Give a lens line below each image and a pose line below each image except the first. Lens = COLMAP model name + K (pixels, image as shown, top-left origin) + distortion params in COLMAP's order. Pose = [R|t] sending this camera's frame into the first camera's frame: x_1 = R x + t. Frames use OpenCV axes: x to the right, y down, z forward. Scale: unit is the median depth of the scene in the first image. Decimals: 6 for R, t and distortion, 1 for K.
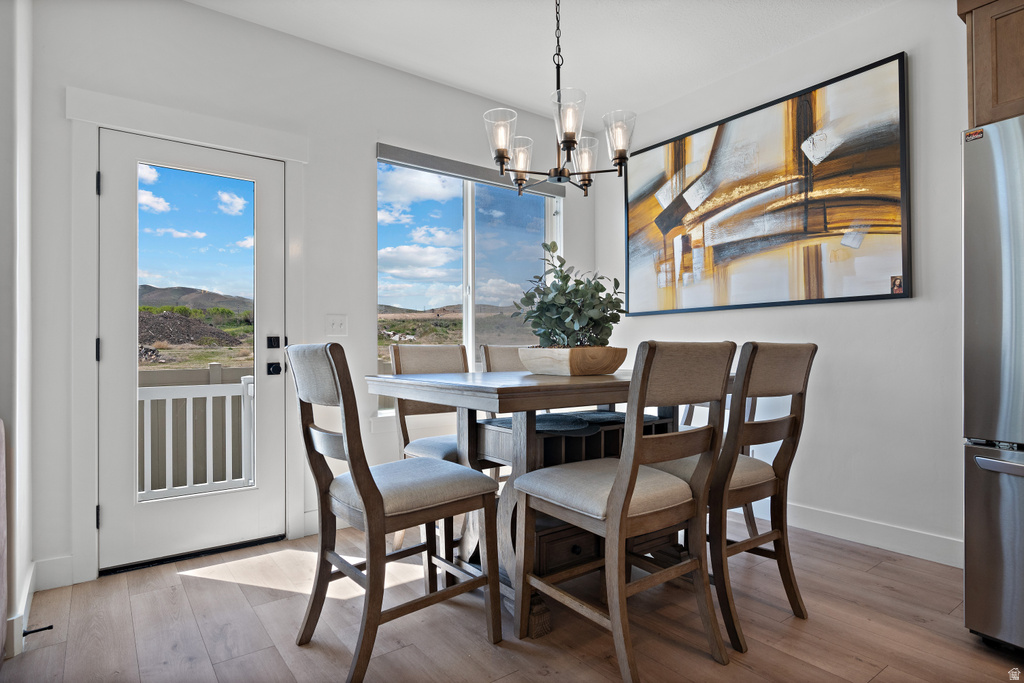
lens RADIAL K [[556.0, 0, 518.4], [0, 556.0, 342.1], [0, 0, 1]] dist [-0.001876, -0.000289]
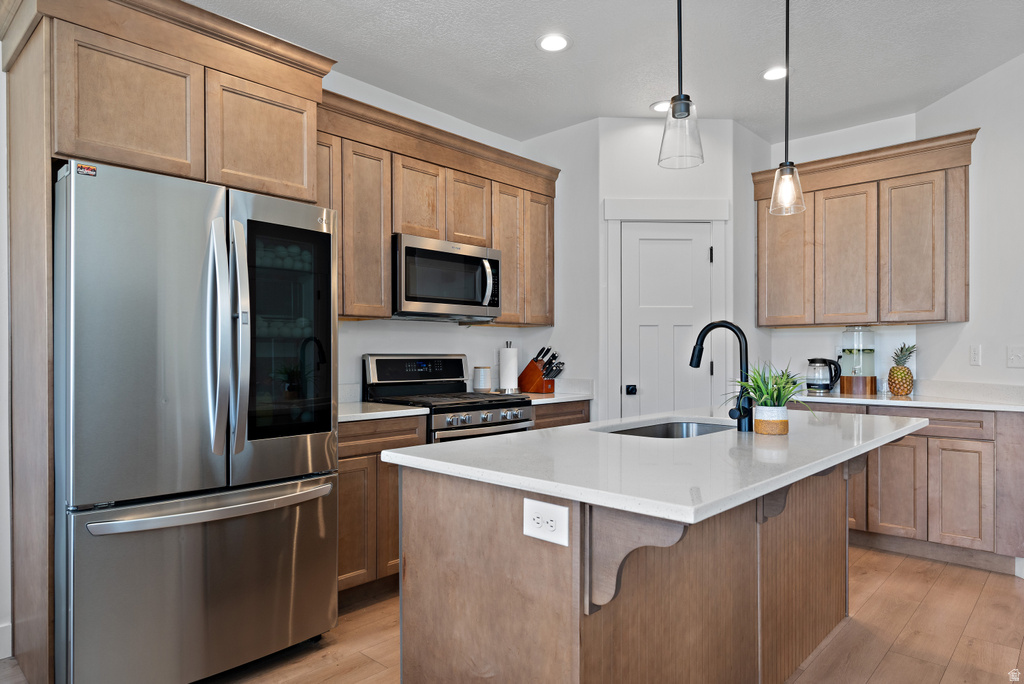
lens RADIAL K [[622.4, 0, 516.1], [0, 622.4, 356.7], [0, 0, 1]] dist [-0.000732, -0.001607]
pose [[-0.173516, -0.000075, 0.984831, -0.158702], [-0.011434, 0.999933, -0.001938, -0.038815], [-0.984765, -0.011597, -0.173505, 0.253814]]
